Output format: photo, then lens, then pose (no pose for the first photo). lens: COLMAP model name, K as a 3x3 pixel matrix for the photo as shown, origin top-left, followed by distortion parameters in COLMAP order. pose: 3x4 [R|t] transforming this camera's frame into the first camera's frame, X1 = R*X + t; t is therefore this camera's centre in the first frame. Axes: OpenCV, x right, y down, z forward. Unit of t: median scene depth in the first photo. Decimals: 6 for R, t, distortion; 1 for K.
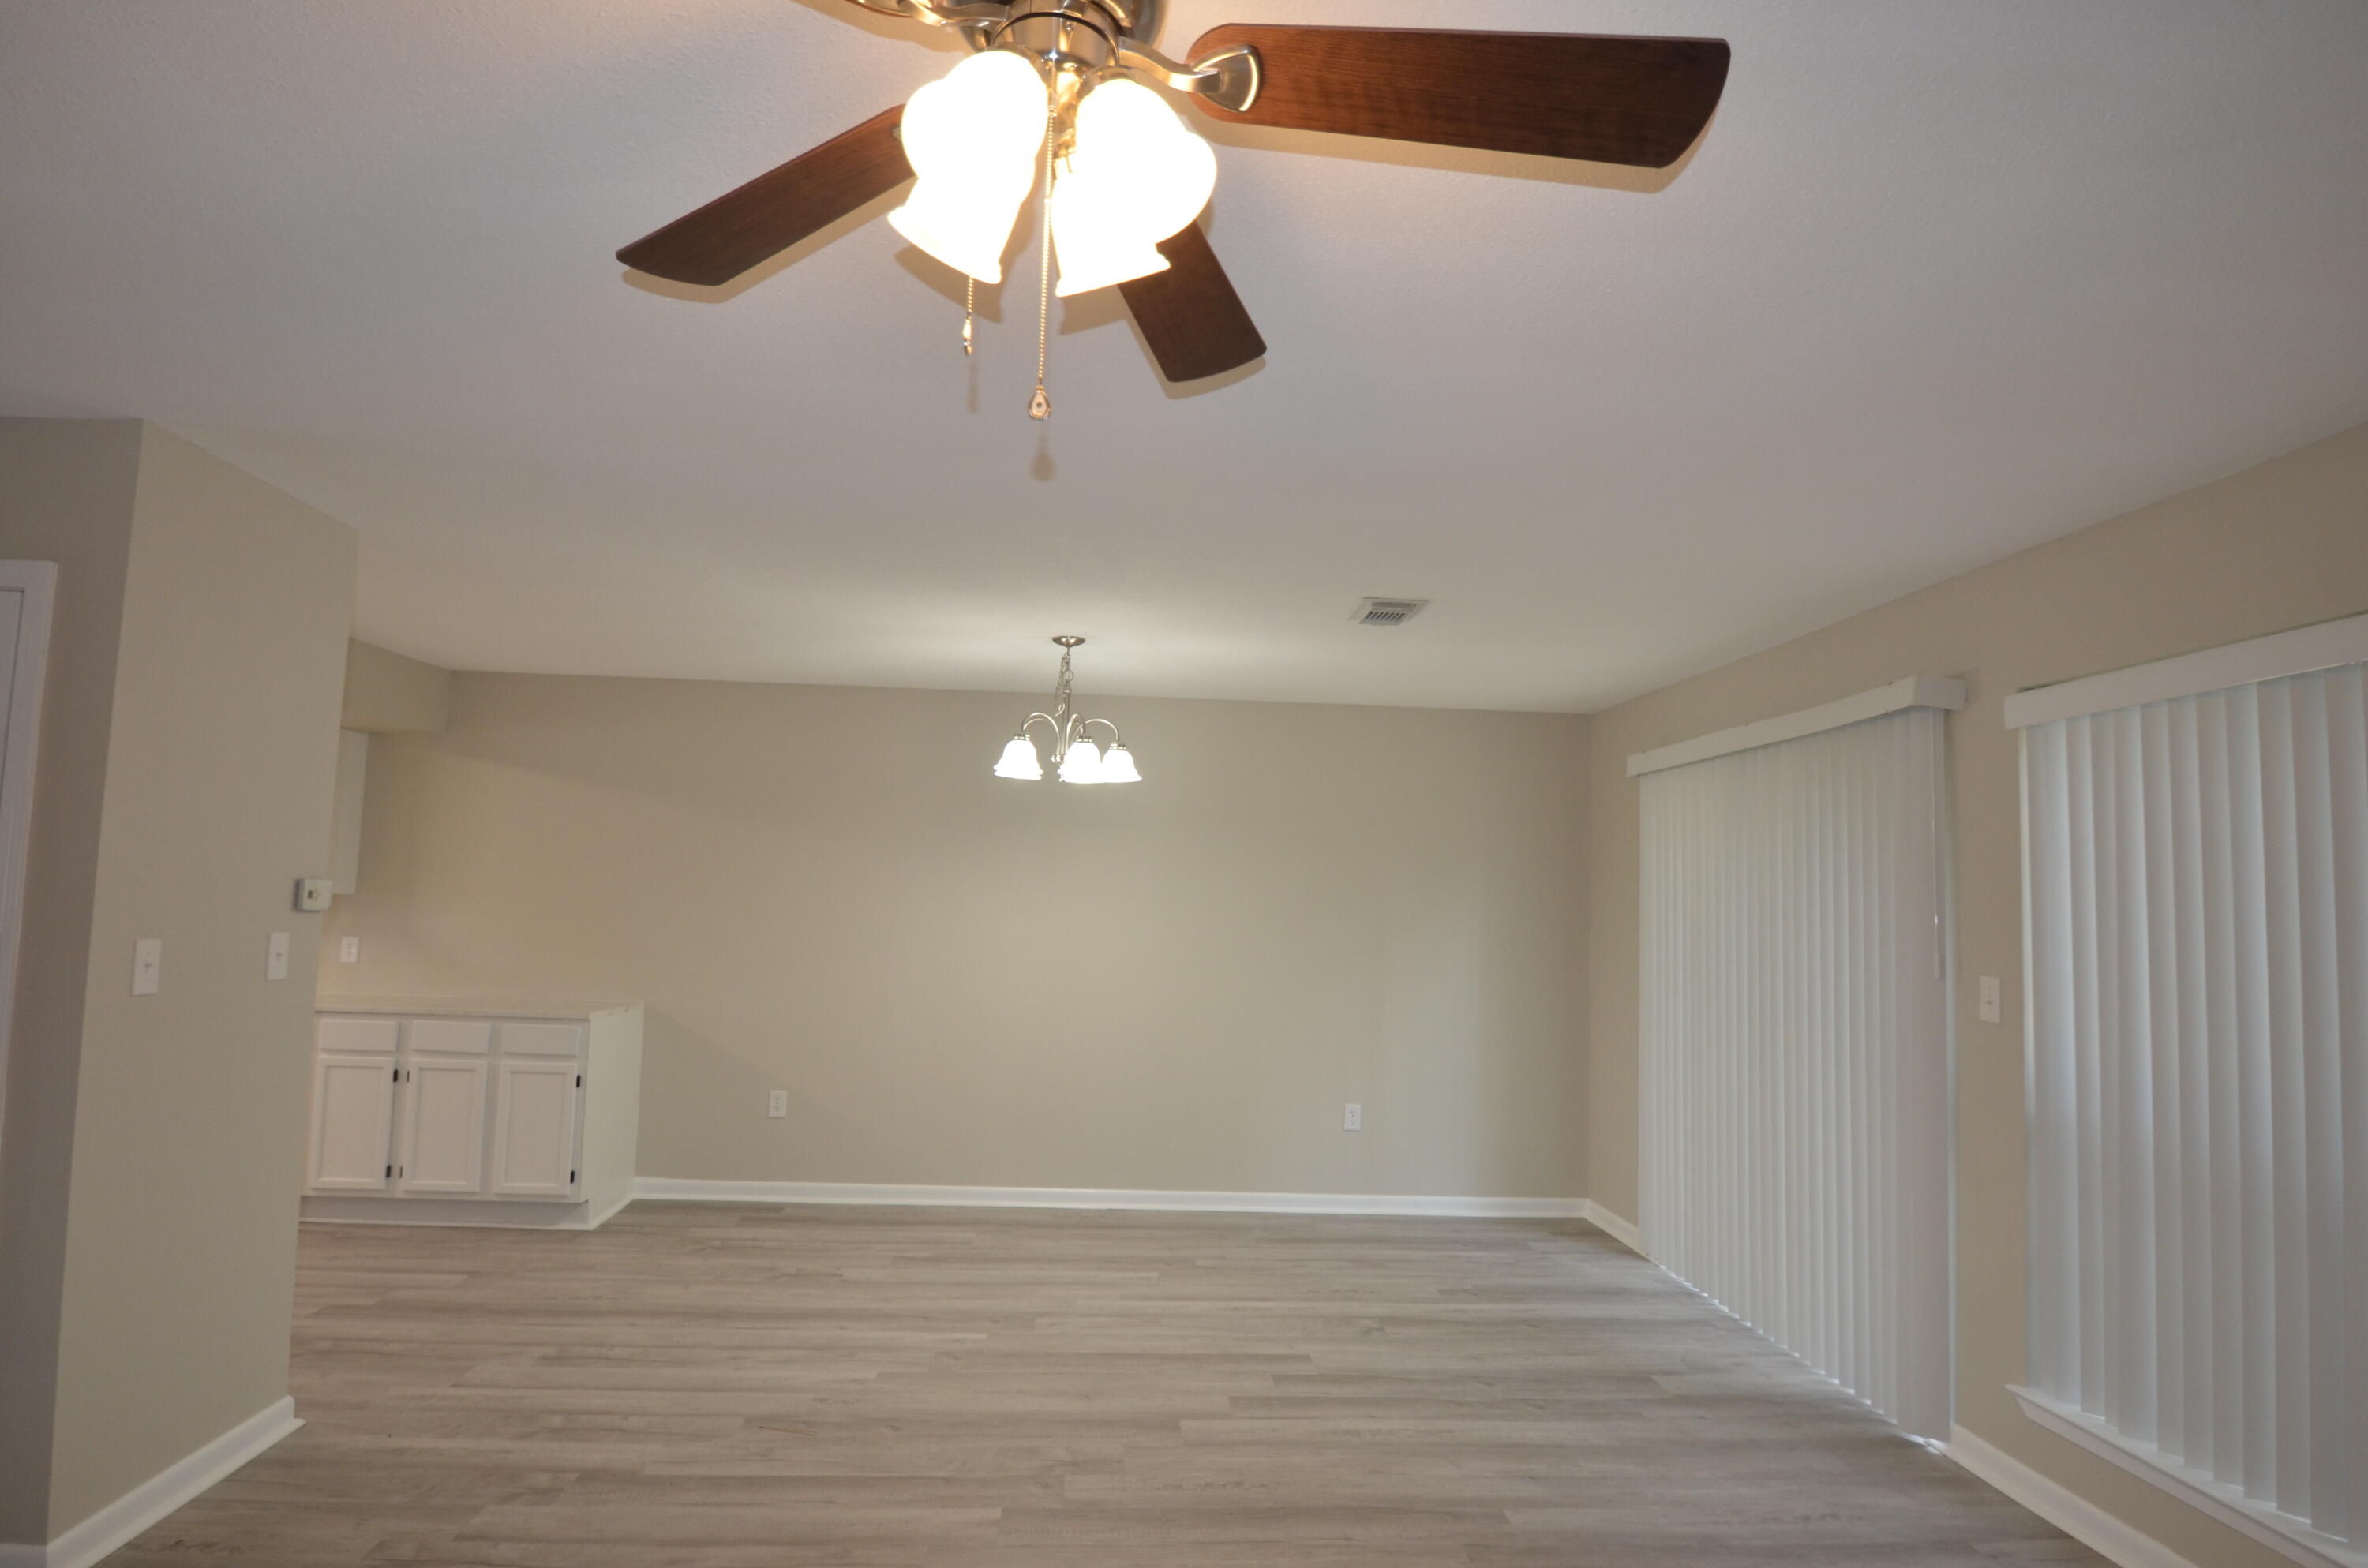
lens RADIAL K [[1255.8, 0, 1180.5], [0, 1255.8, 795.0], [0, 0, 1]] dist [-0.003319, -0.000357]
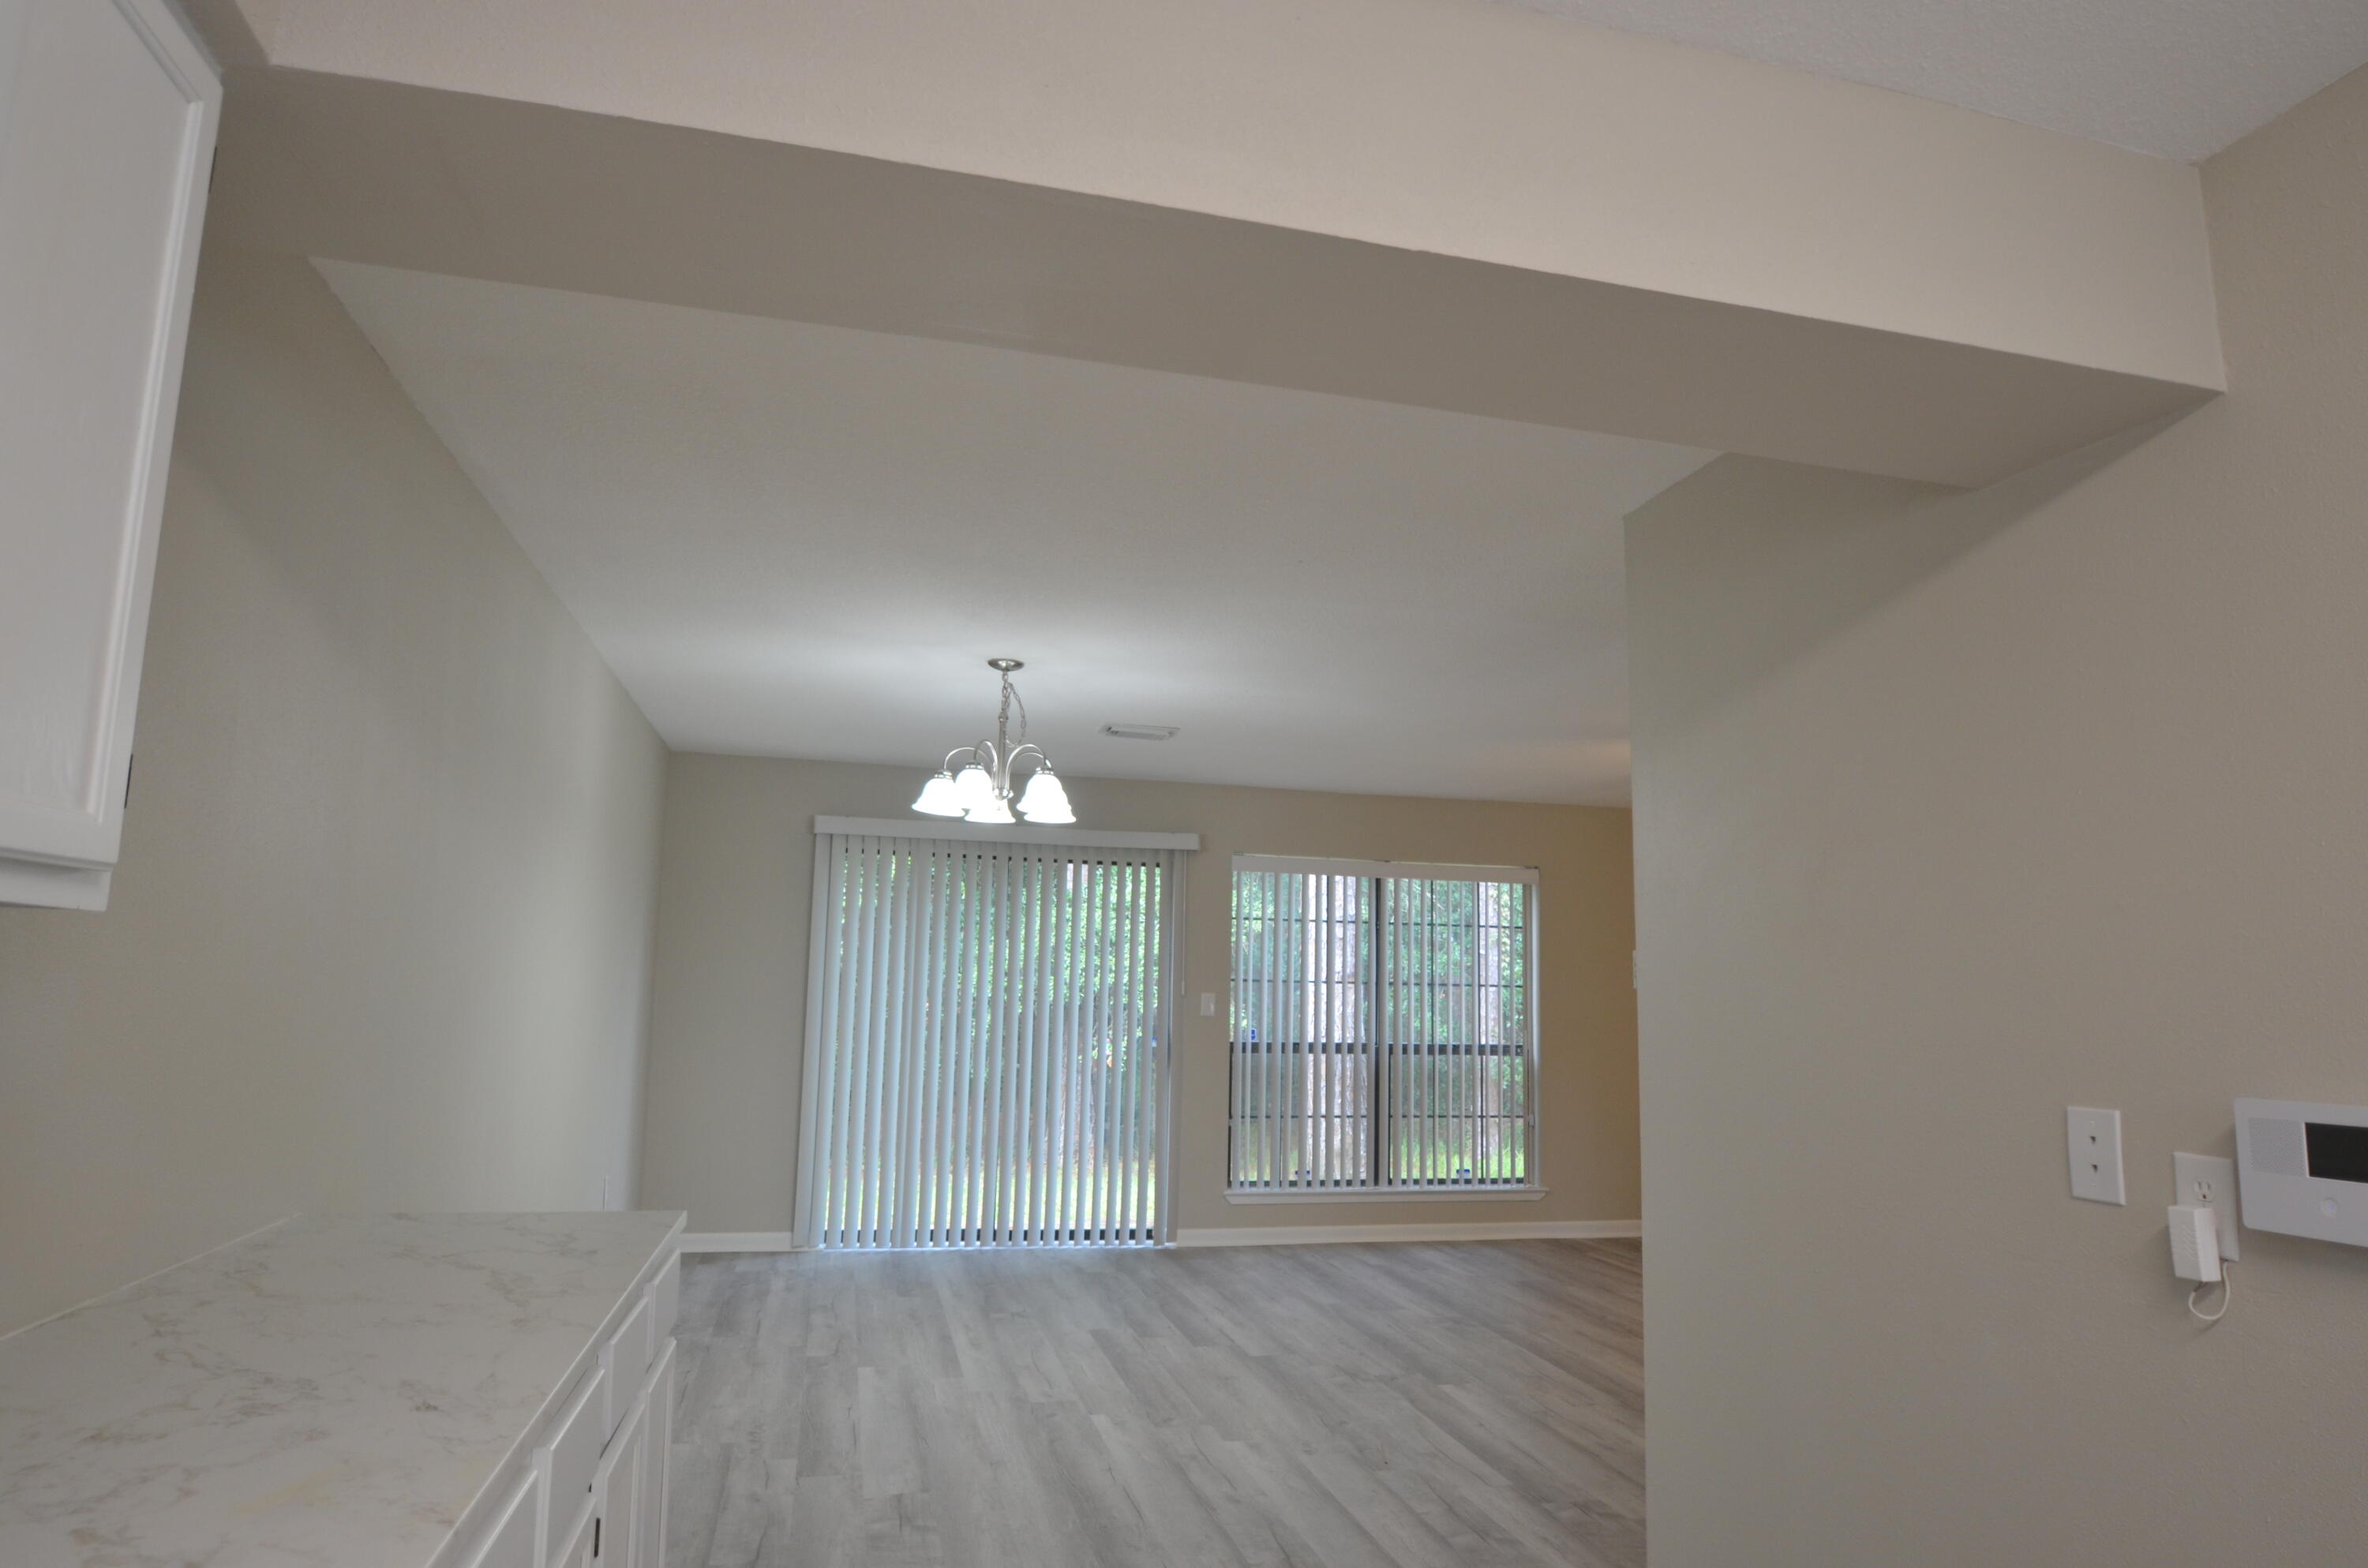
lens RADIAL K [[1370.4, 0, 1185.2], [0, 1370.4, 787.8], [0, 0, 1]] dist [-0.025524, -0.001748]
pose [[-0.174748, 0.108643, 0.978601, -1.264878], [-0.113971, 0.984981, -0.129704, 0.104982], [-0.977995, -0.134198, -0.159742, 1.224915]]
